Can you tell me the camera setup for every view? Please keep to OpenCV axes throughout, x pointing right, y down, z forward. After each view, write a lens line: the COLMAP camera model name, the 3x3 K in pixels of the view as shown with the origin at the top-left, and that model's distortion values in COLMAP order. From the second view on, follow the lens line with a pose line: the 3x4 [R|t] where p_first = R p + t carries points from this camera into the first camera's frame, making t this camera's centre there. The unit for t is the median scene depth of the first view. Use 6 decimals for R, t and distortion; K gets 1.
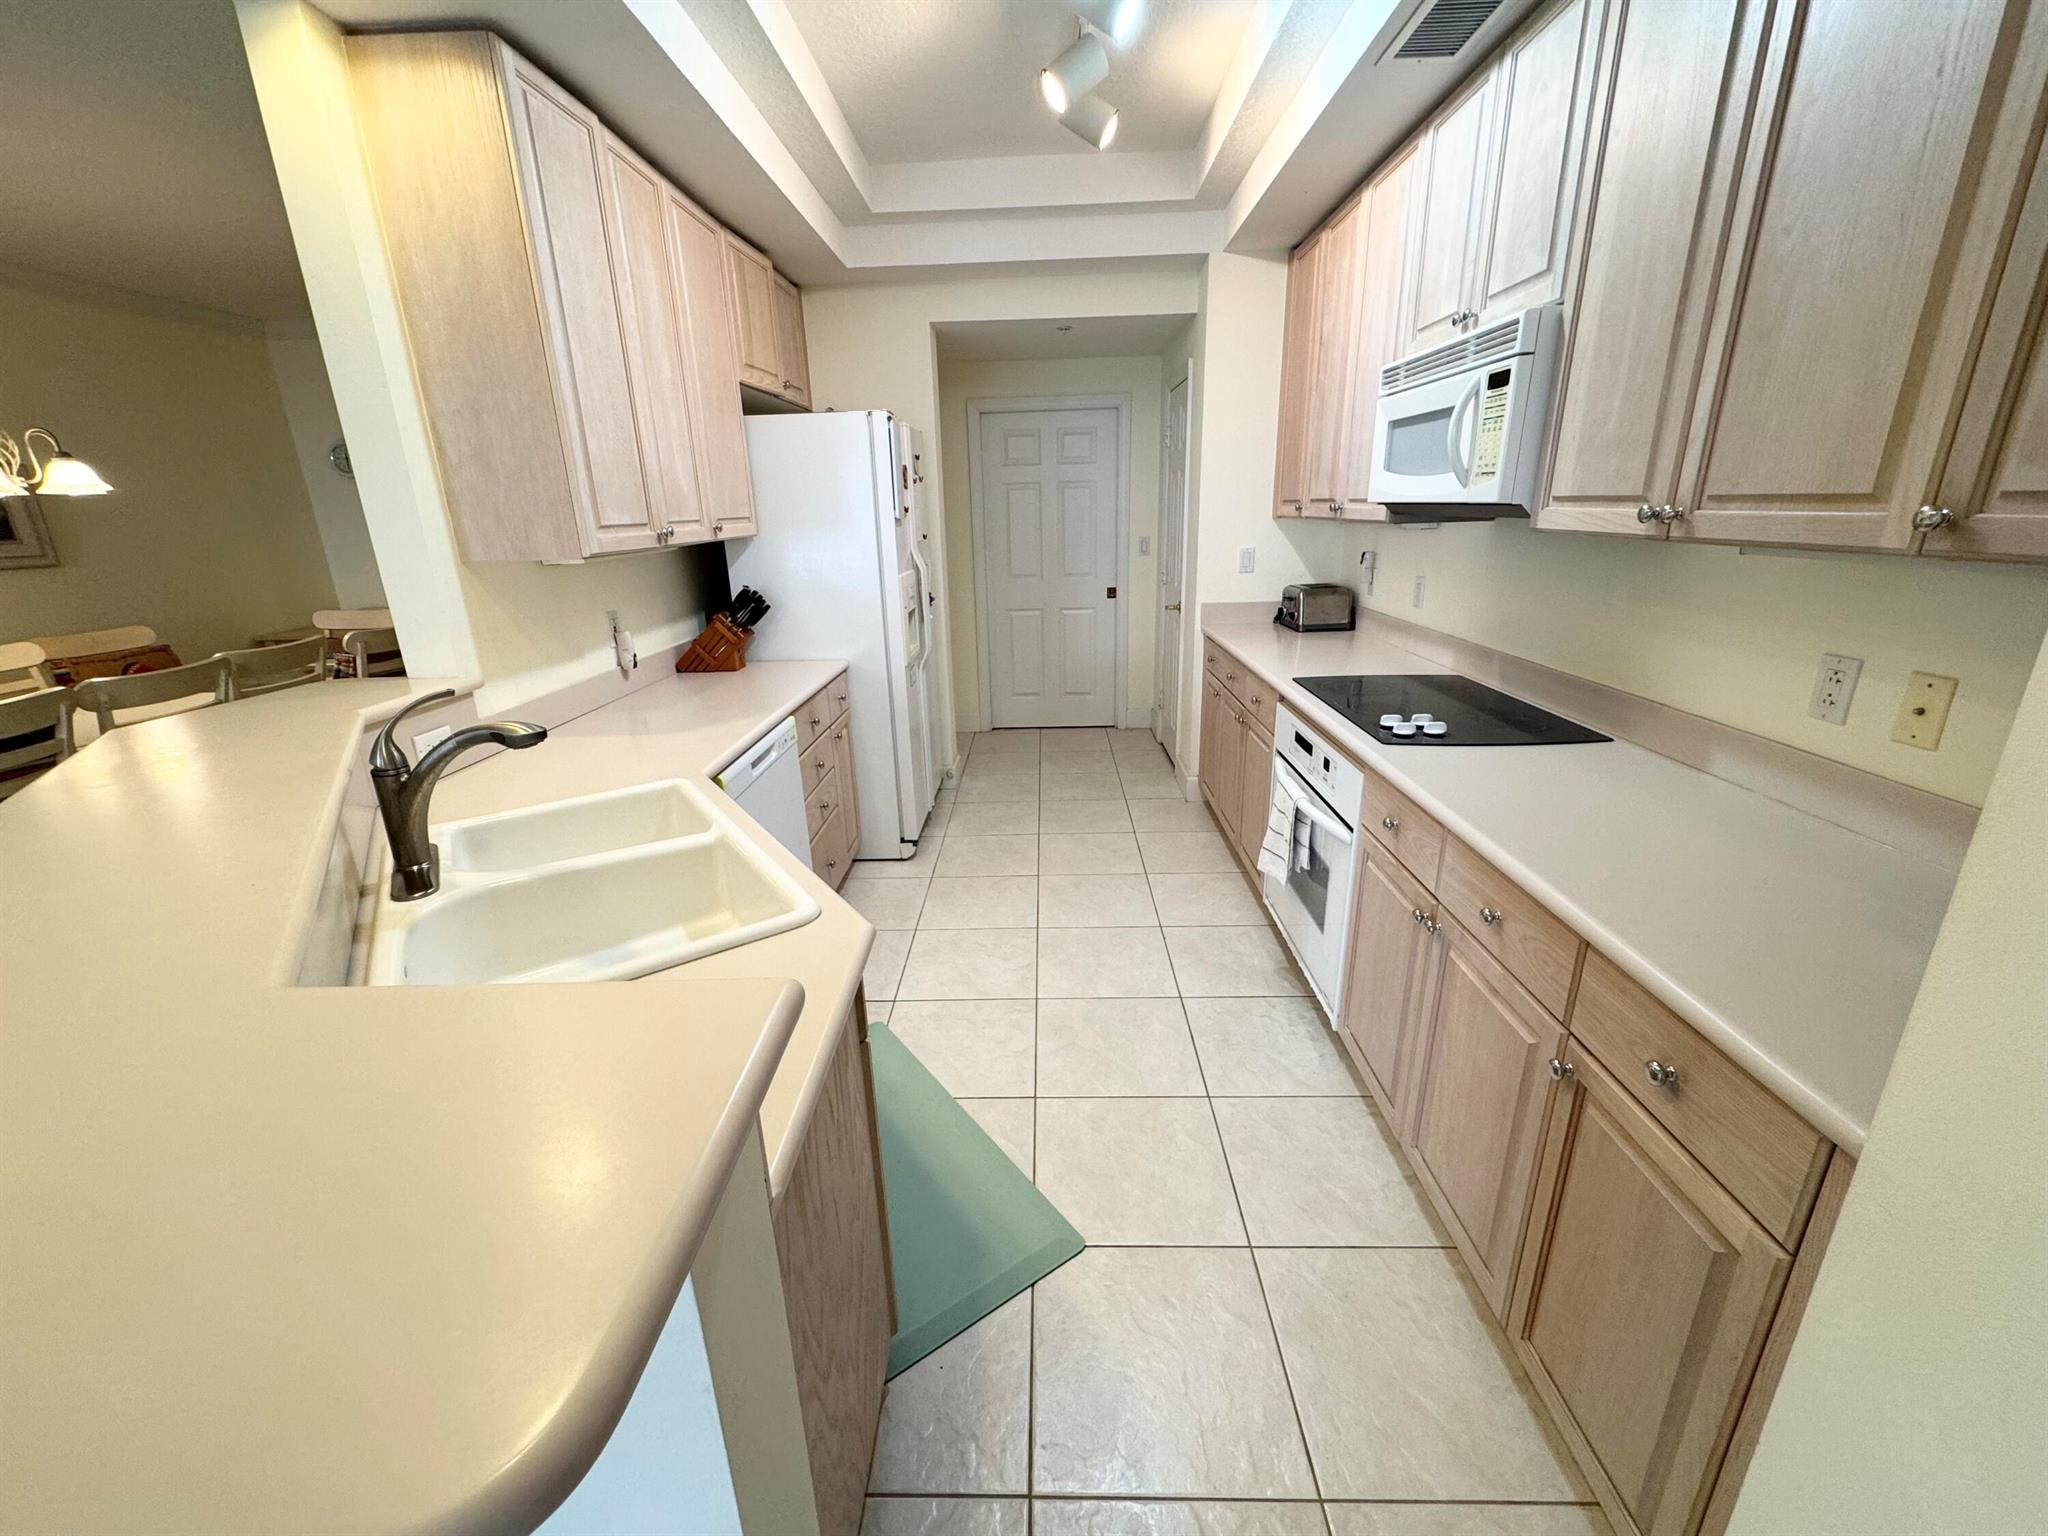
lens RADIAL K [[817.0, 0, 1013.1], [0, 817.0, 767.9], [0, 0, 1]] dist [-0.003123, 0.000553]
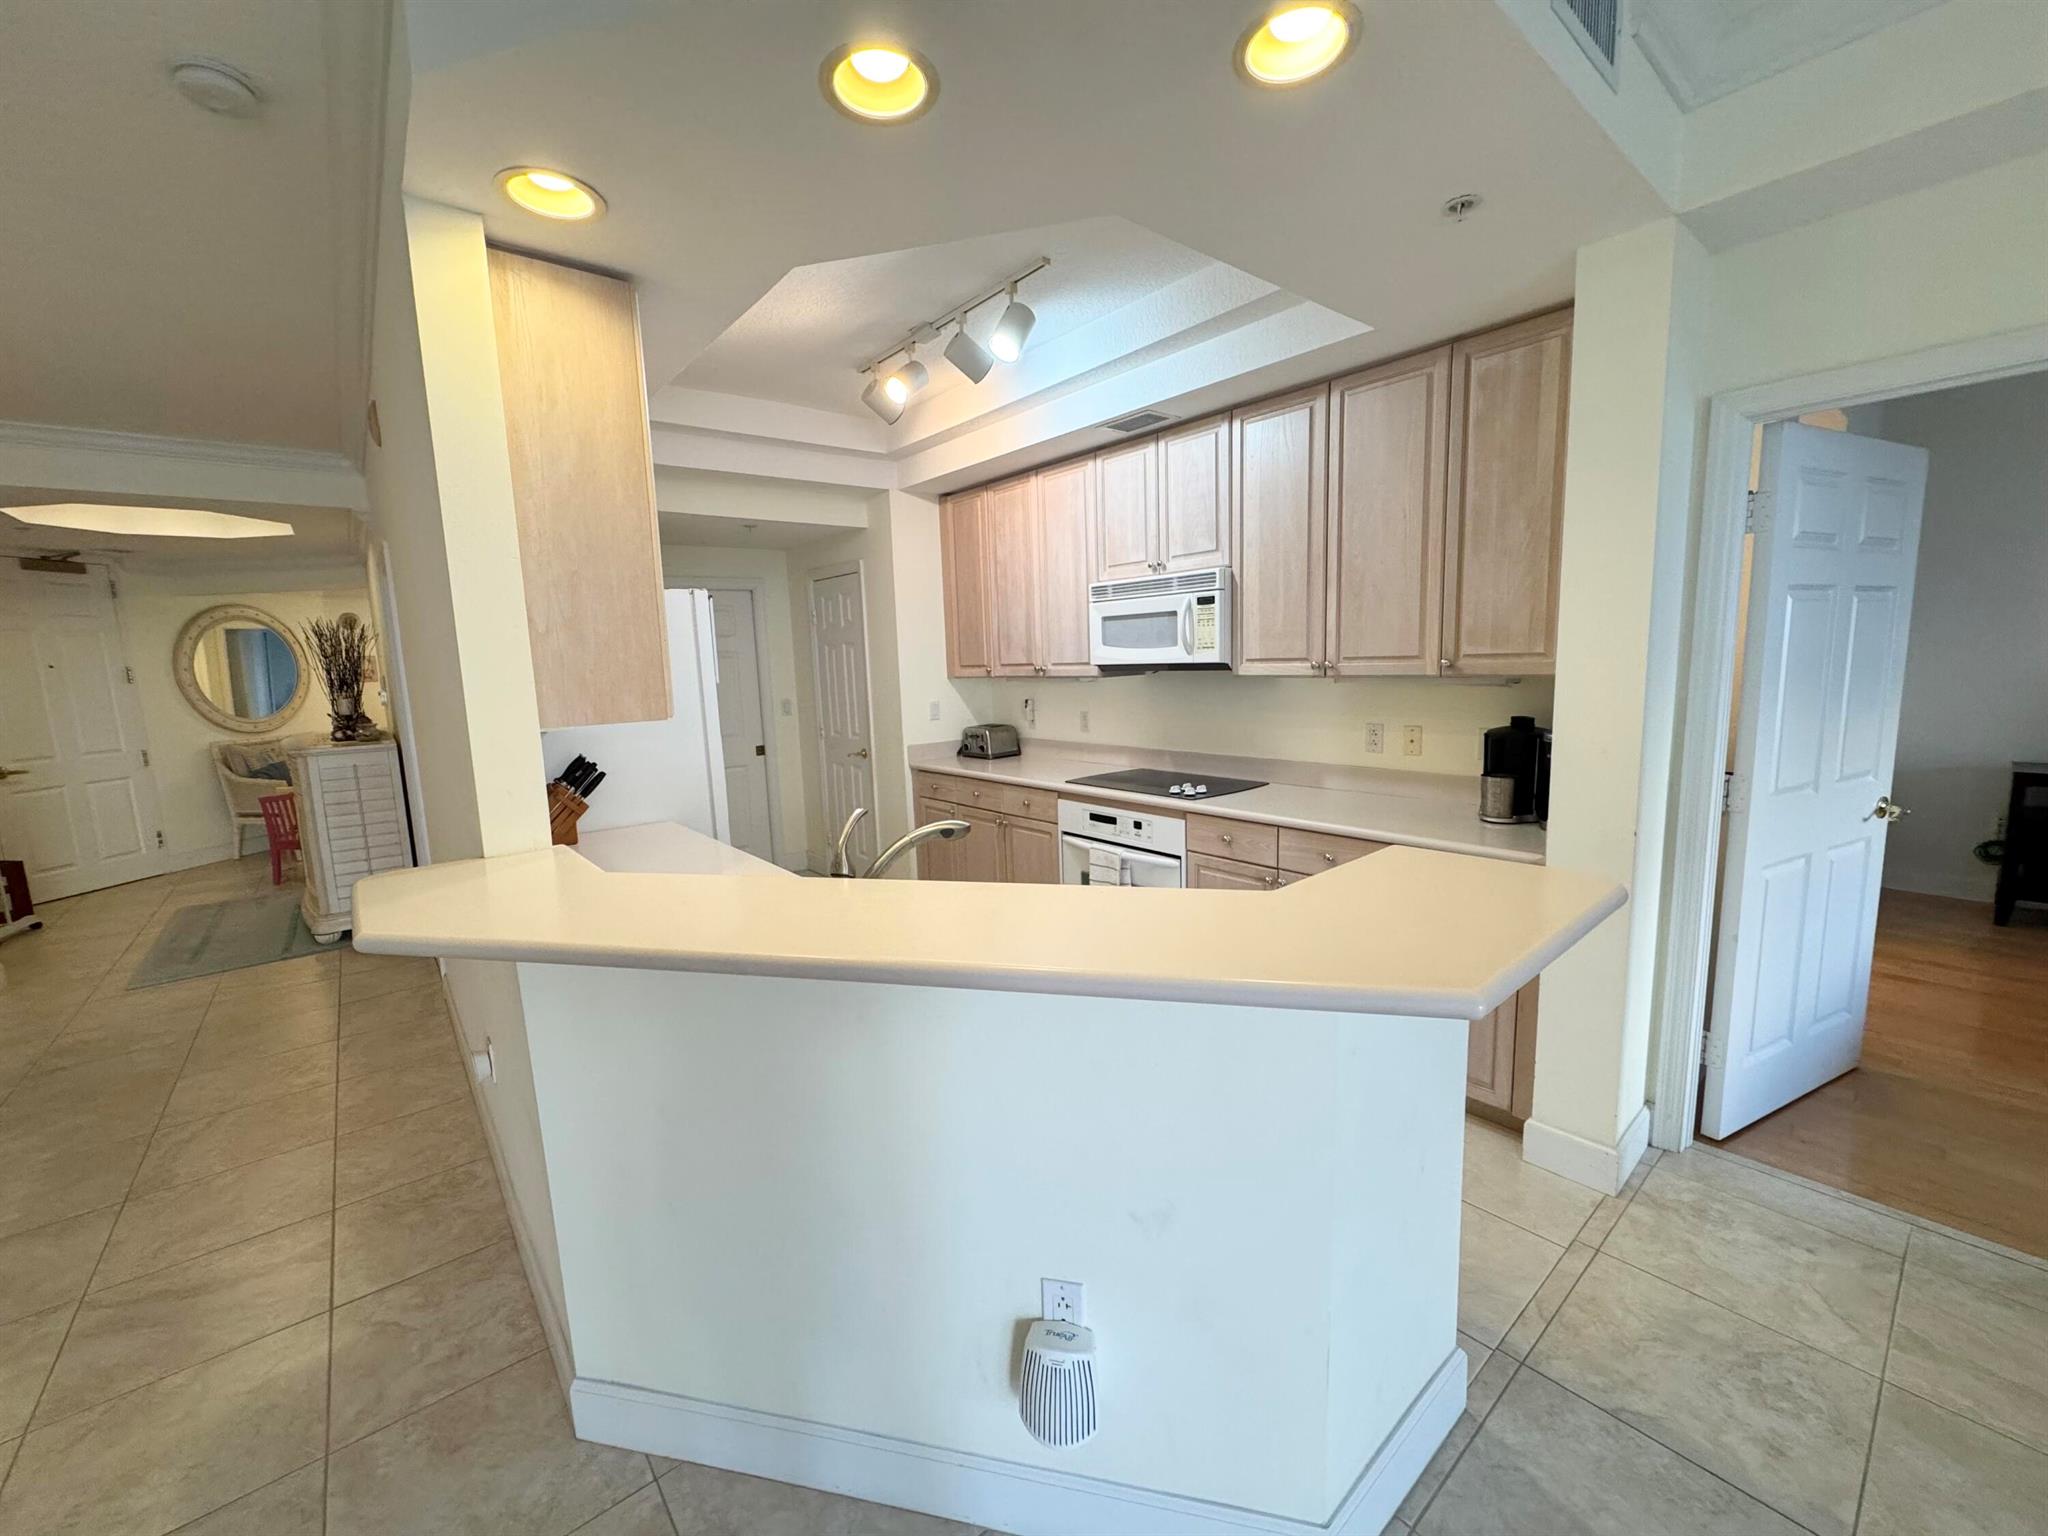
lens RADIAL K [[817.0, 0, 1014.2], [0, 817.0, 772.4], [0, 0, 1]] dist [-0.003123, 0.000553]
pose [[0.754200, -0.094151, 0.649860, -0.870707], [0.217352, 0.969673, -0.111765, 0.022844], [-0.619629, 0.225542, 0.751792, -0.051730]]
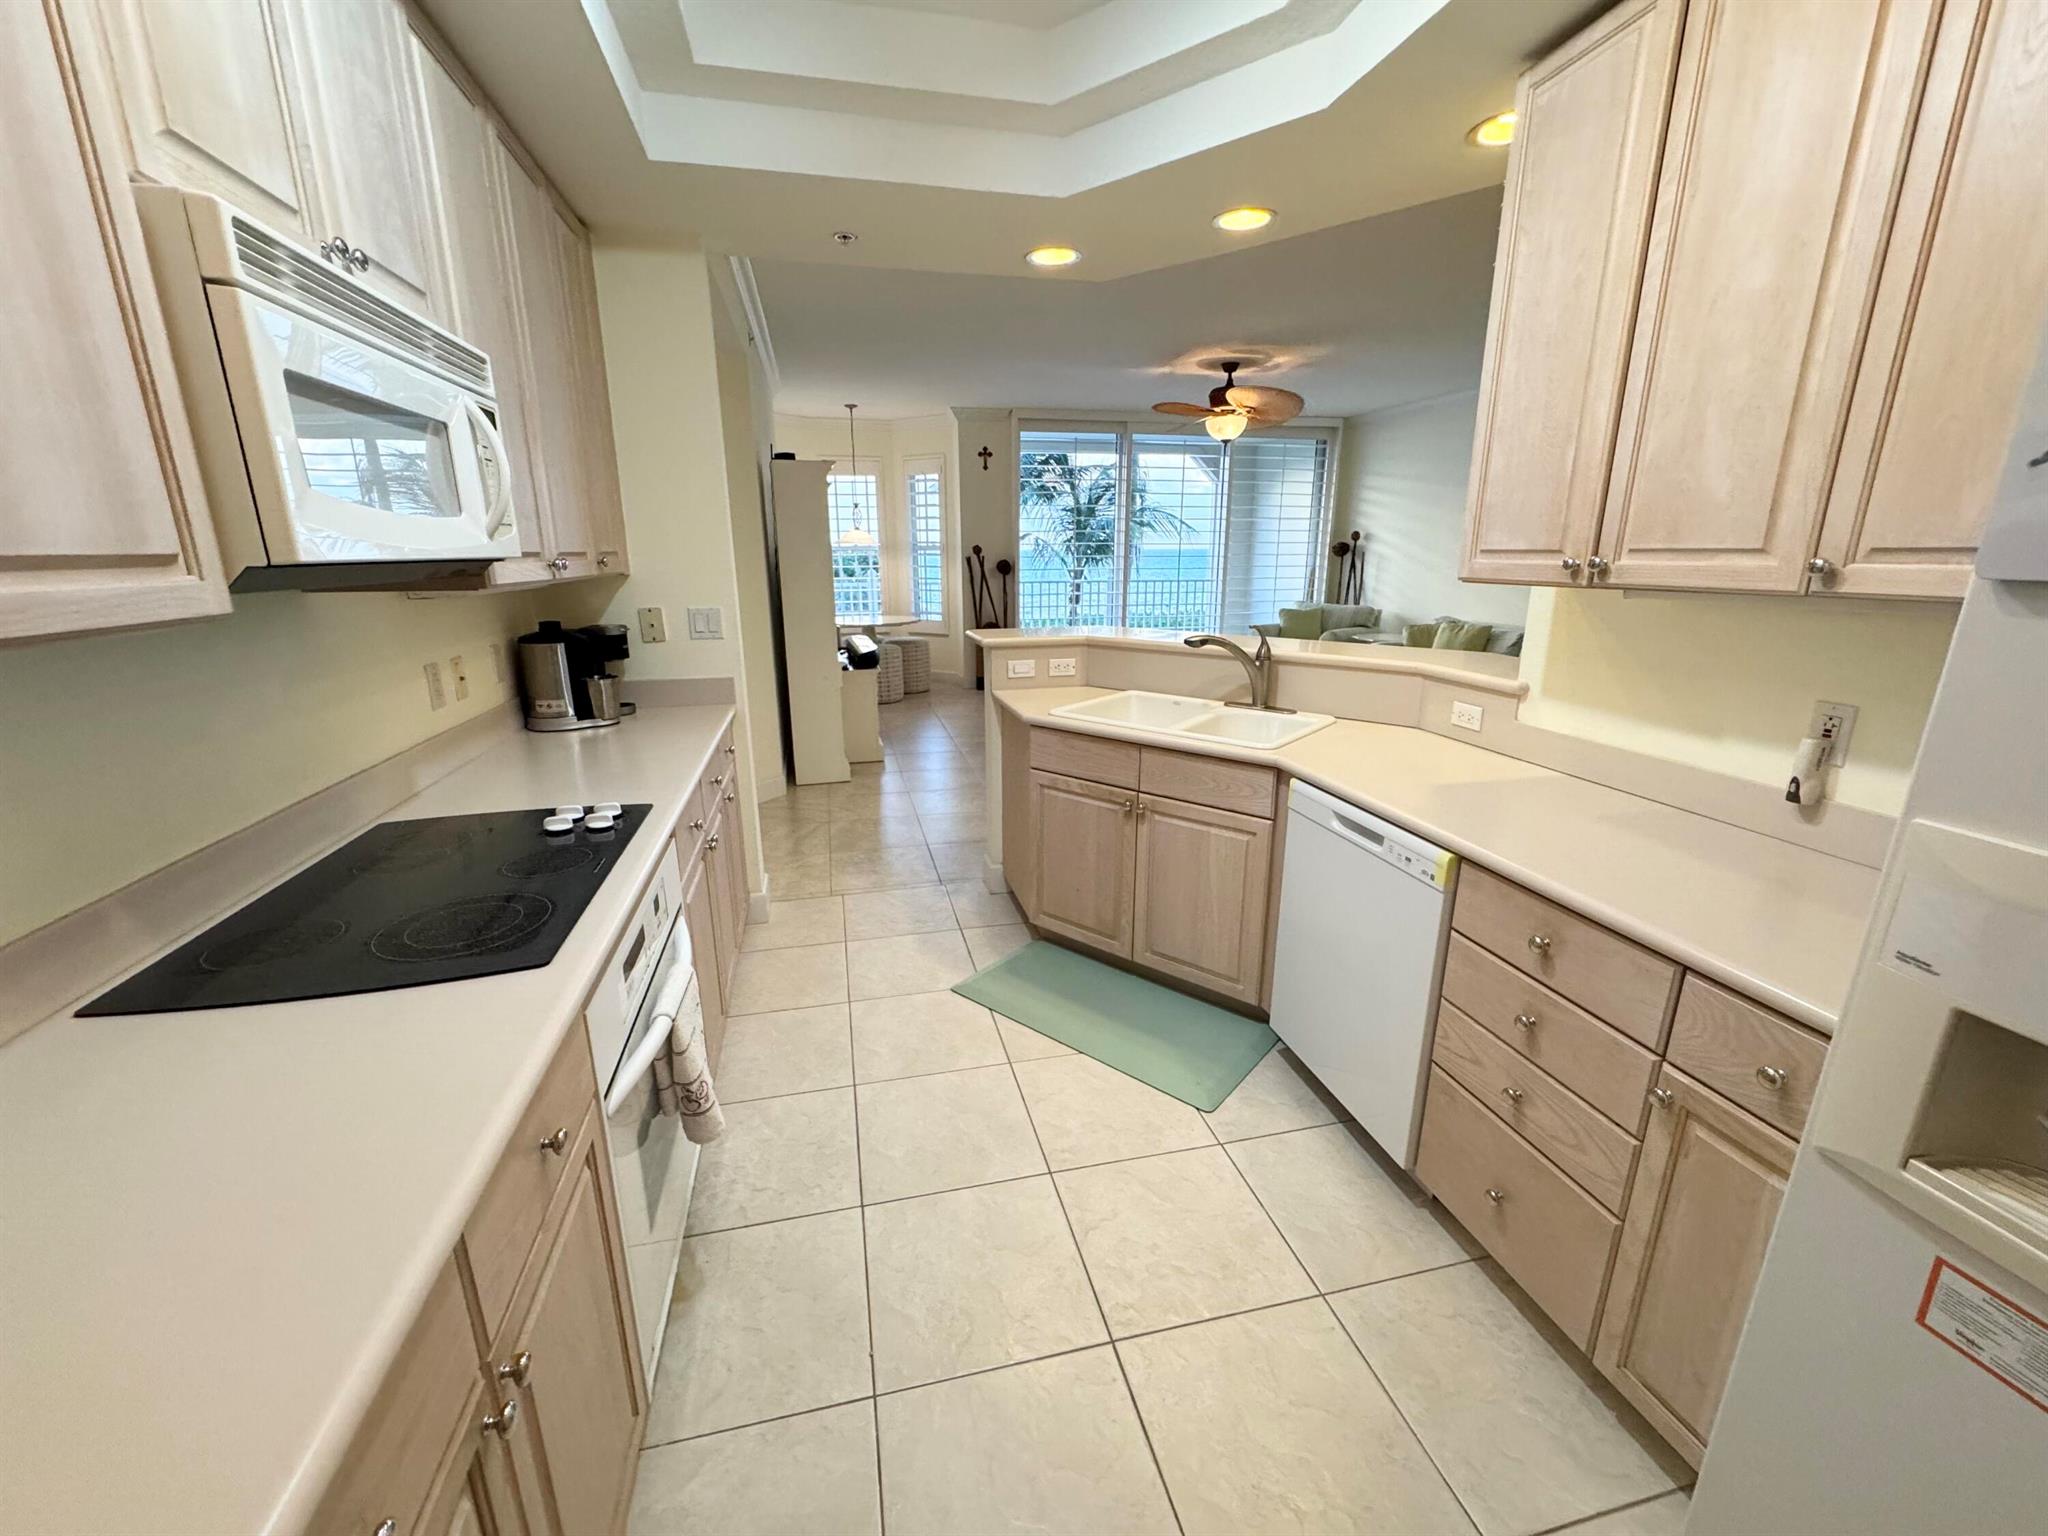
lens RADIAL K [[817.0, 0, 1019.6], [0, 817.0, 762.4], [0, 0, 1]] dist [-0.003123, 0.000553]
pose [[-0.964578, 0.096879, -0.245365, 0.260300], [-0.051867, 0.842319, 0.536478, -0.568455], [0.258650, 0.530201, -0.807457, 1.755813]]
